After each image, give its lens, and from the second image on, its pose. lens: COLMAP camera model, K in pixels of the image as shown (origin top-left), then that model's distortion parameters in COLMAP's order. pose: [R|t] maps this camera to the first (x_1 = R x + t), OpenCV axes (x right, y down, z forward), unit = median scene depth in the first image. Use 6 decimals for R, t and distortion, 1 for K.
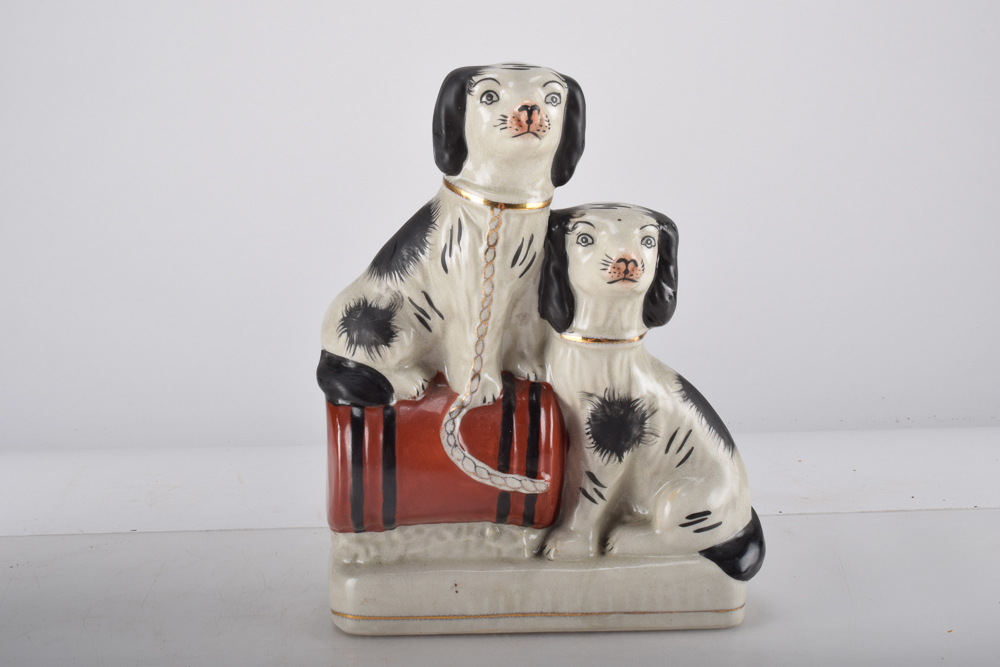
lens RADIAL K [[1654.3, 0, 499.1], [0, 1654.3, 337.7], [0, 0, 1]] dist [0.046077, 0.000000]
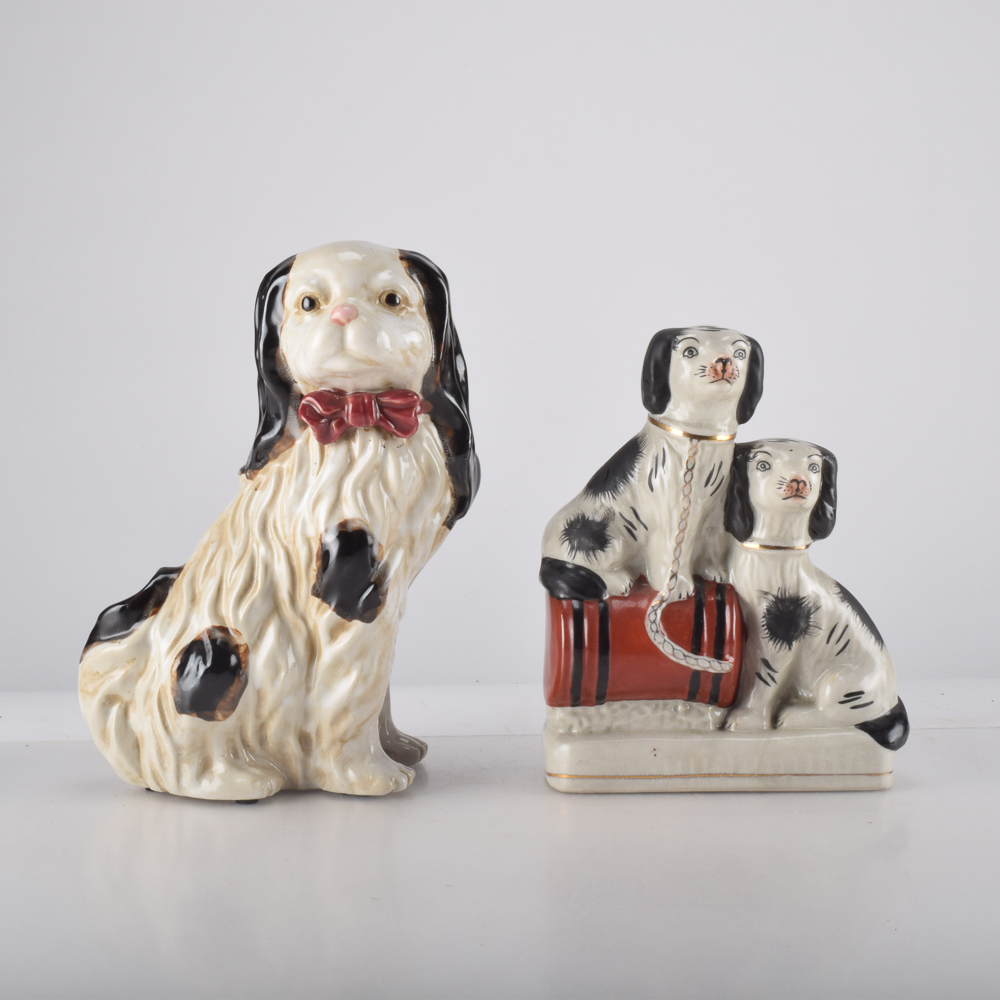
lens RADIAL K [[2552.3, 0, 500.1], [0, 2552.3, 496.0], [0, 0, 1]] dist [0.074701, 0.000000]
pose [[0.999946, 0.010391, -0.000541, -0.142074], [-0.010393, 0.994943, -0.099900, 0.154269], [-0.000500, 0.099900, 0.994997, -0.895415]]
